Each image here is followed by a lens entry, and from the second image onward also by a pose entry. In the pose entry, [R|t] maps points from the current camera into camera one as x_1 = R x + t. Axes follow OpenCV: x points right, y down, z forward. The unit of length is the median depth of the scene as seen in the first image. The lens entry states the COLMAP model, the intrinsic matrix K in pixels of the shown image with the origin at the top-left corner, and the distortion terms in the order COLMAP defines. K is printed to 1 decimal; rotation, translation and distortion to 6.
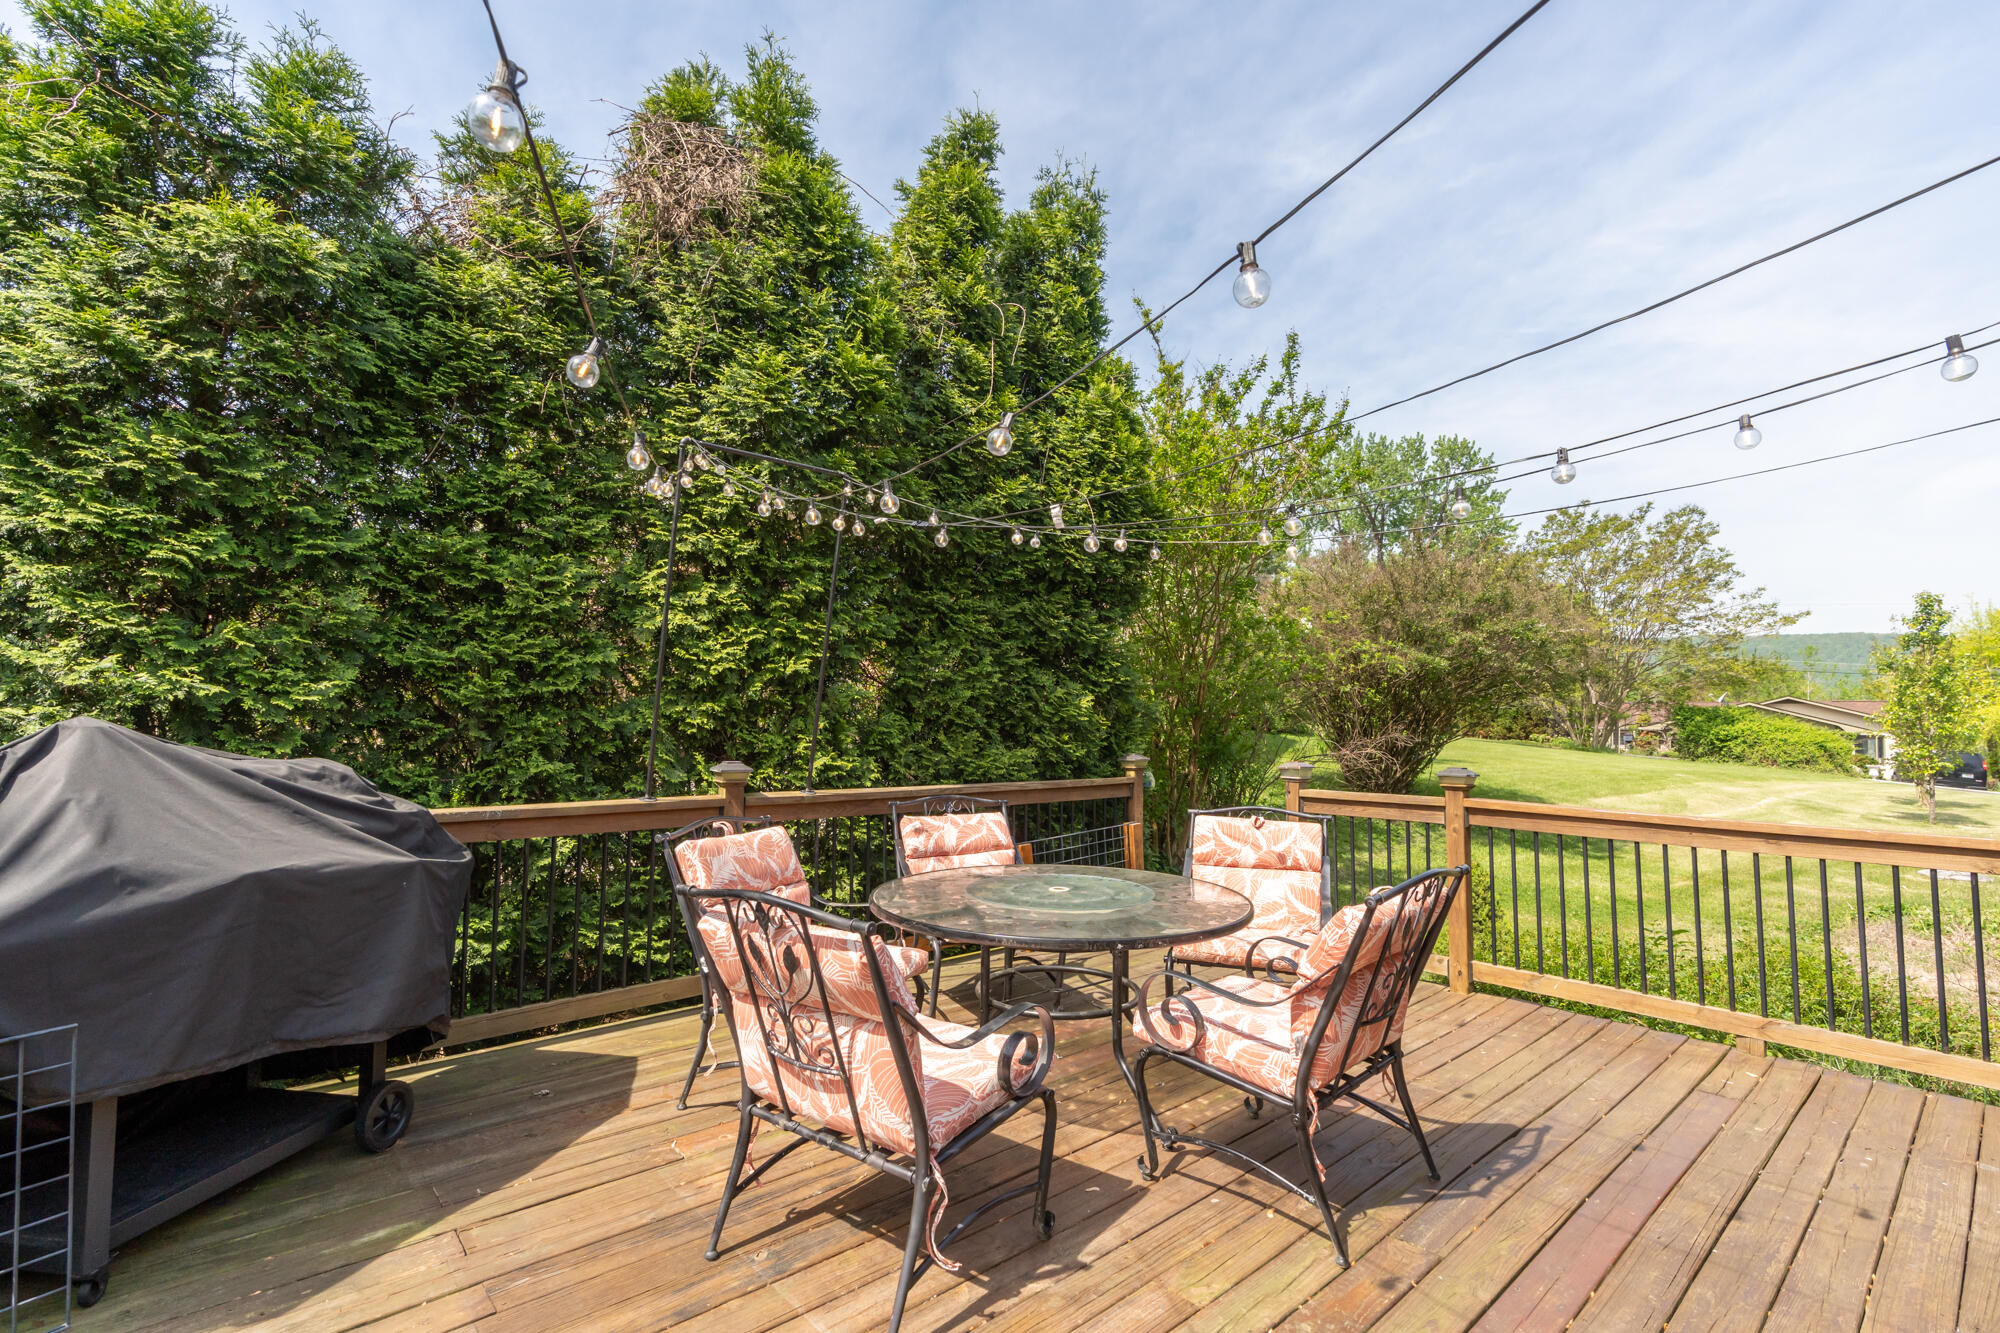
lens RADIAL K [[891.9, 0, 1003.8], [0, 891.9, 663.6], [0, 0, 1]] dist [-0.017434, -0.001125]
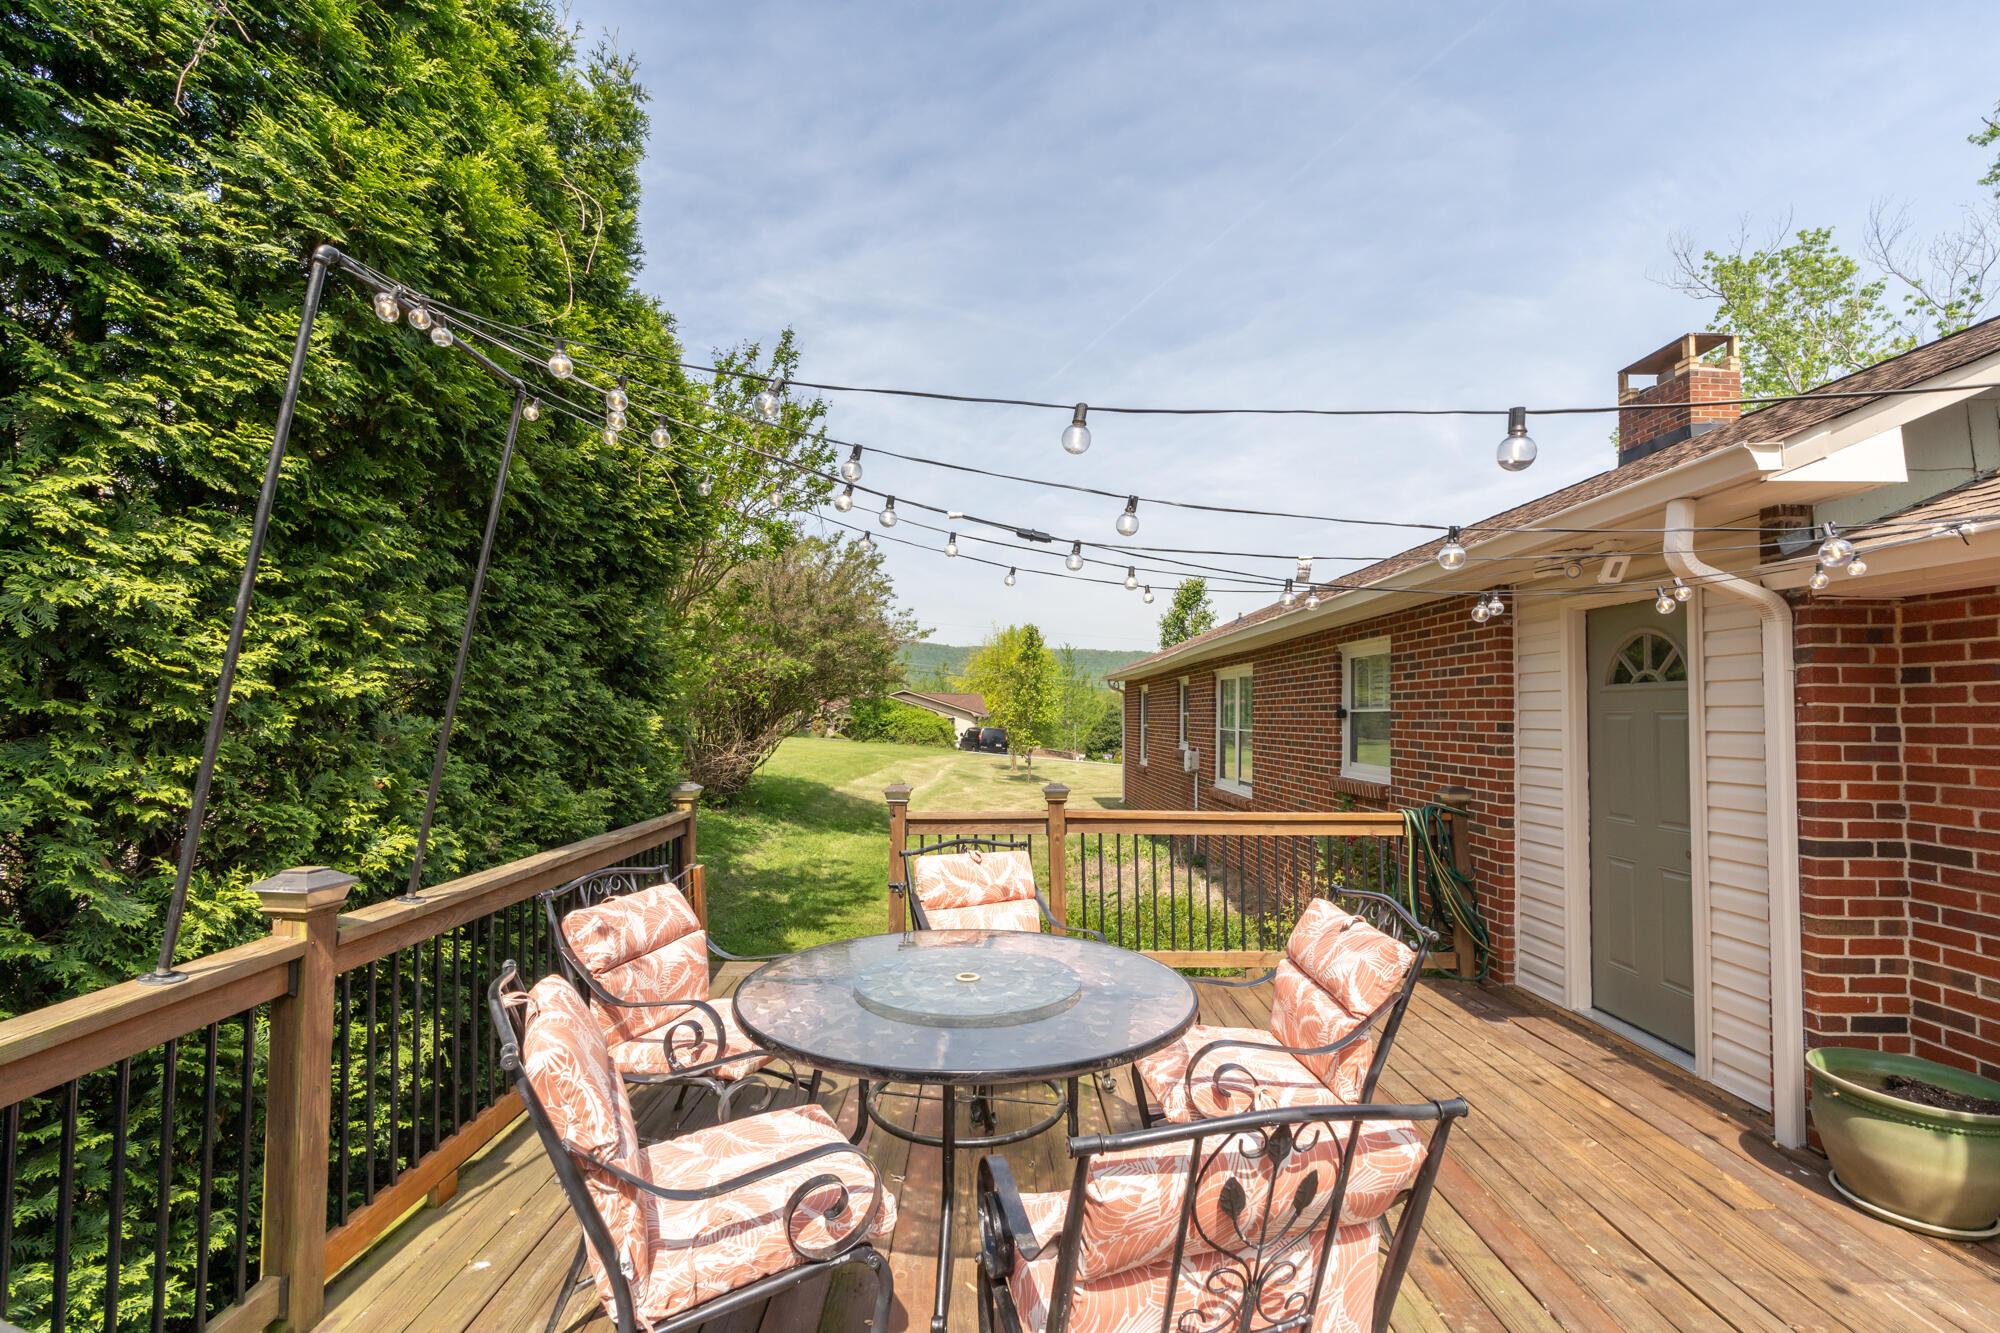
lens RADIAL K [[891.9, 0, 1004.9], [0, 891.9, 666.4], [0, 0, 1]] dist [-0.017434, -0.001125]
pose [[0.625596, 0.035606, 0.779334, -0.369643], [-0.055639, 0.998451, -0.000954, -0.028250], [-0.778160, -0.042764, 0.626608, 0.276733]]
